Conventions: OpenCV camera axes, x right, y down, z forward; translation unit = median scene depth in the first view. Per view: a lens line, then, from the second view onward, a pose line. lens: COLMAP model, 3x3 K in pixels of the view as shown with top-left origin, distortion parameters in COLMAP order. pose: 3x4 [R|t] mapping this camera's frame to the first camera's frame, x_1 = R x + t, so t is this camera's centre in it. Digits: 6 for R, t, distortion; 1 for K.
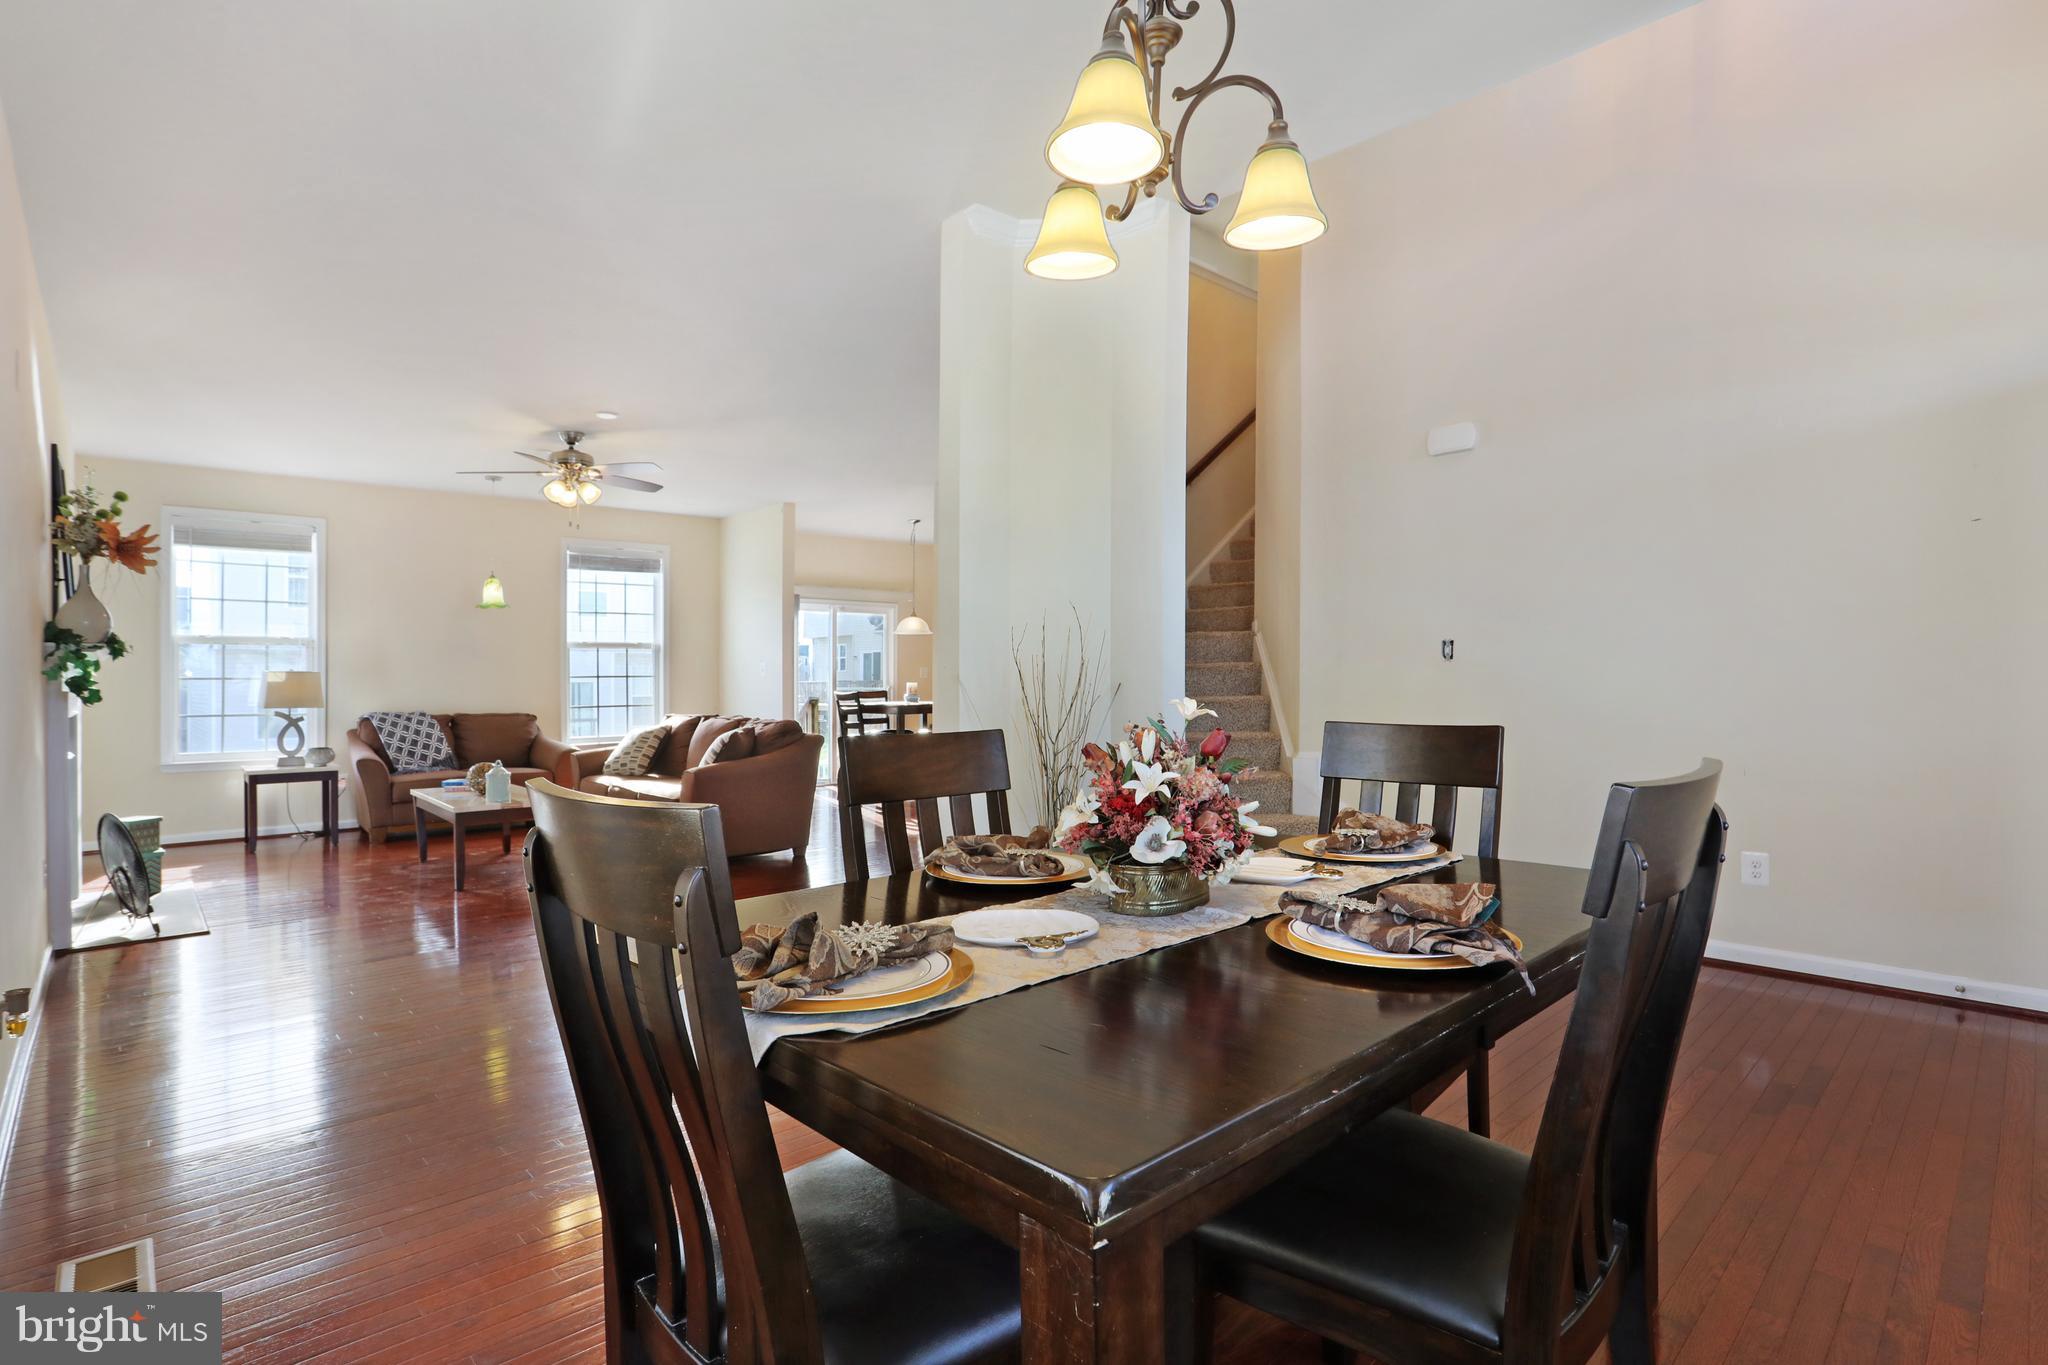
lens RADIAL K [[1020.9, 0, 1022.8], [0, 1020.9, 669.1], [0, 0, 1]] dist [-0.017010, 0.000069]
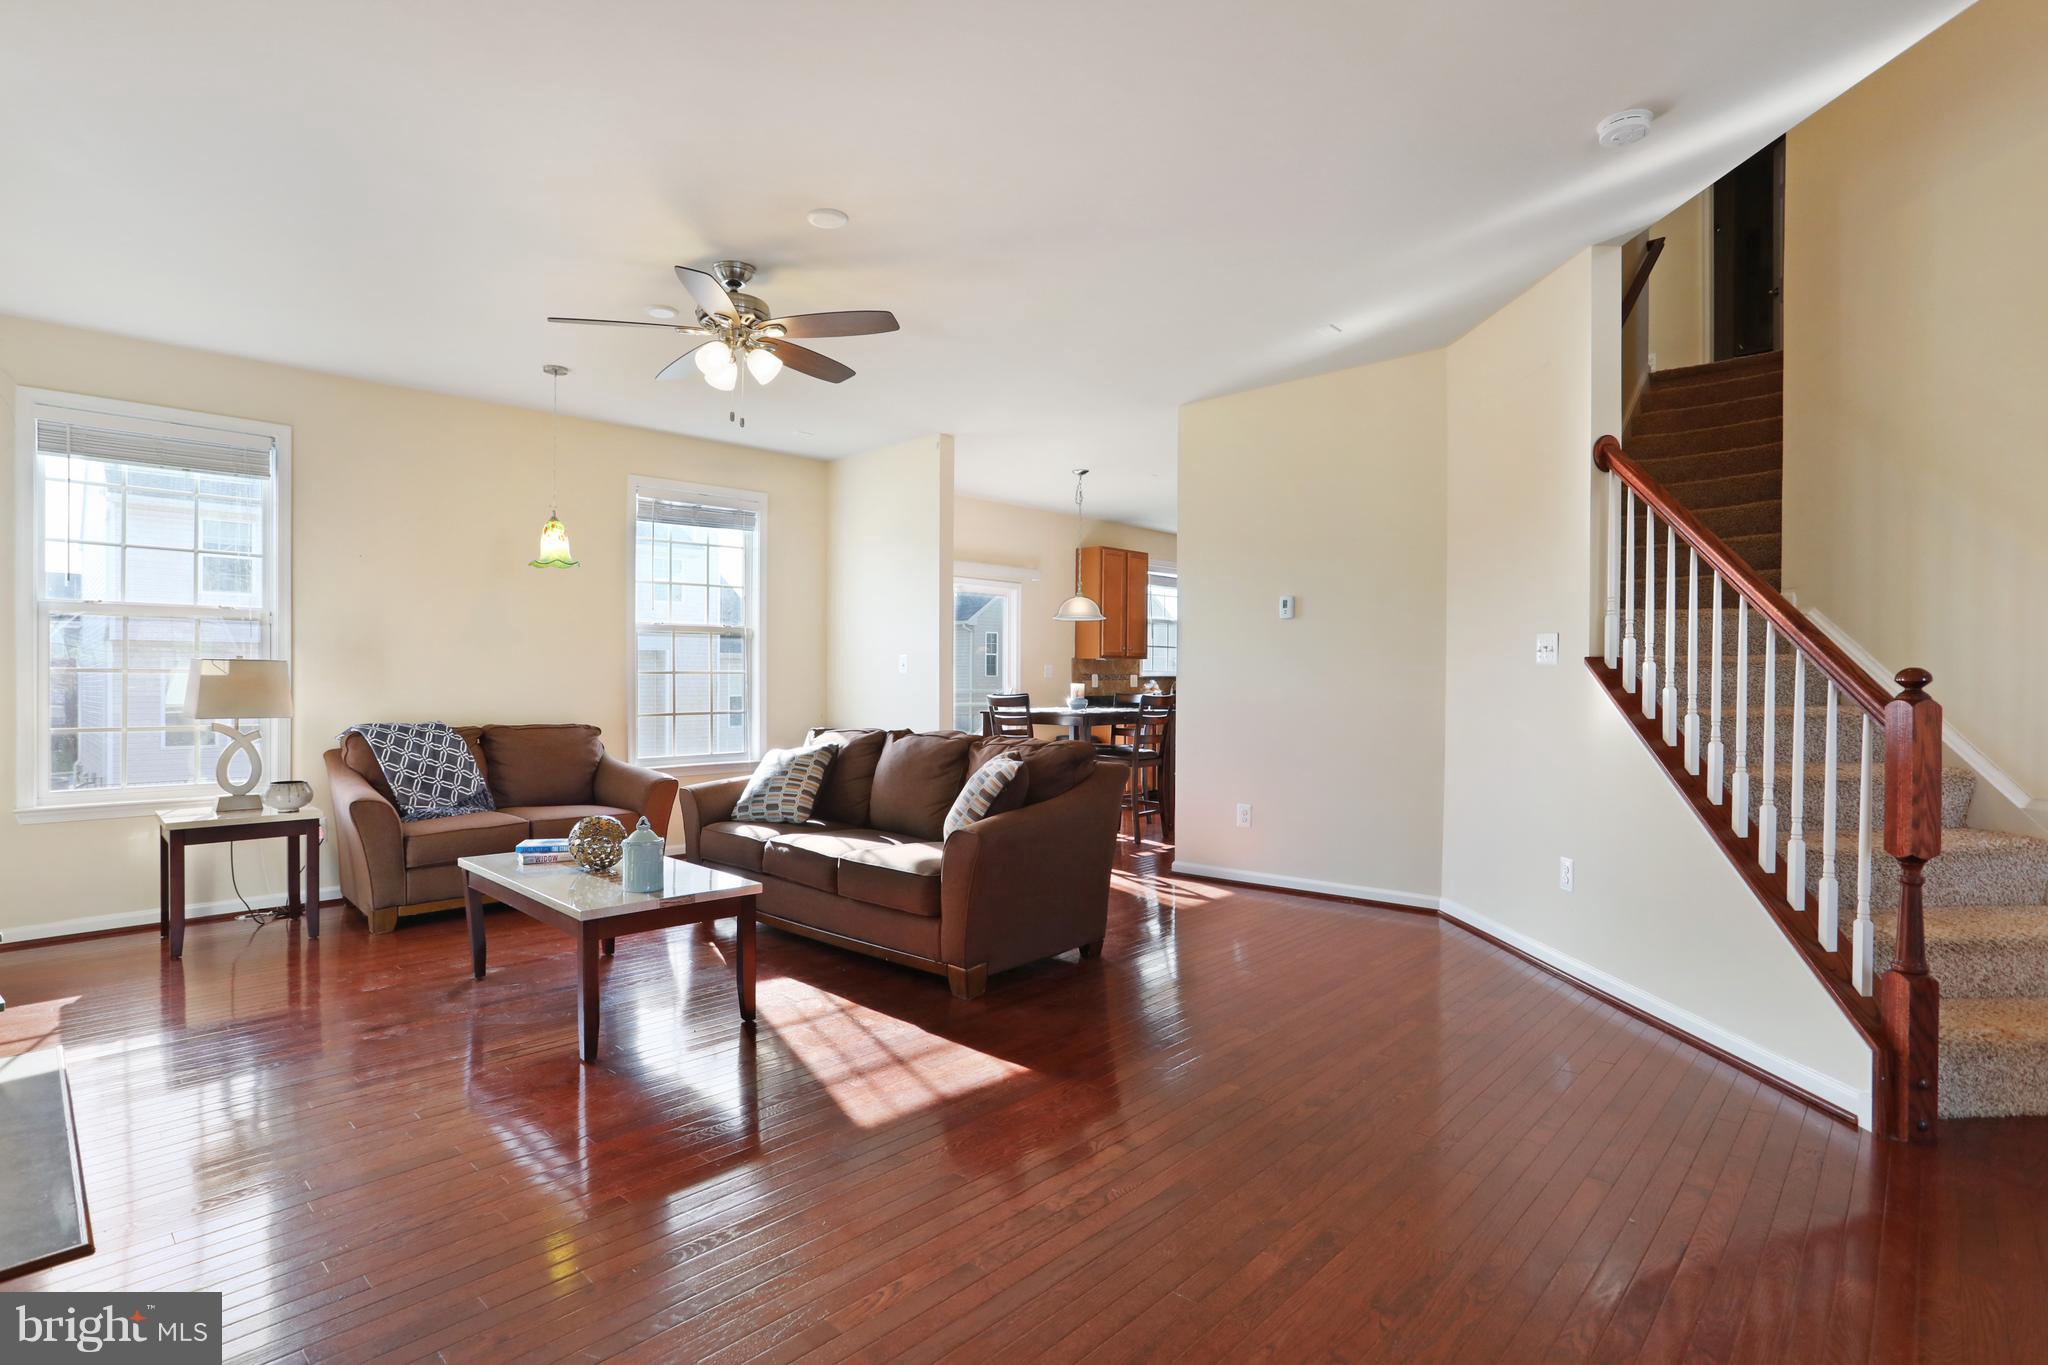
lens RADIAL K [[1001.1, 0, 1024.0], [0, 1001.1, 682.5], [0, 0, 1]] dist [-0.019098, 0.000207]
pose [[0.997559, 0.006274, 0.069550, -0.265901], [-0.006892, 0.999939, 0.008653, 0.007349], [-0.069492, -0.009112, 0.997541, 0.336406]]
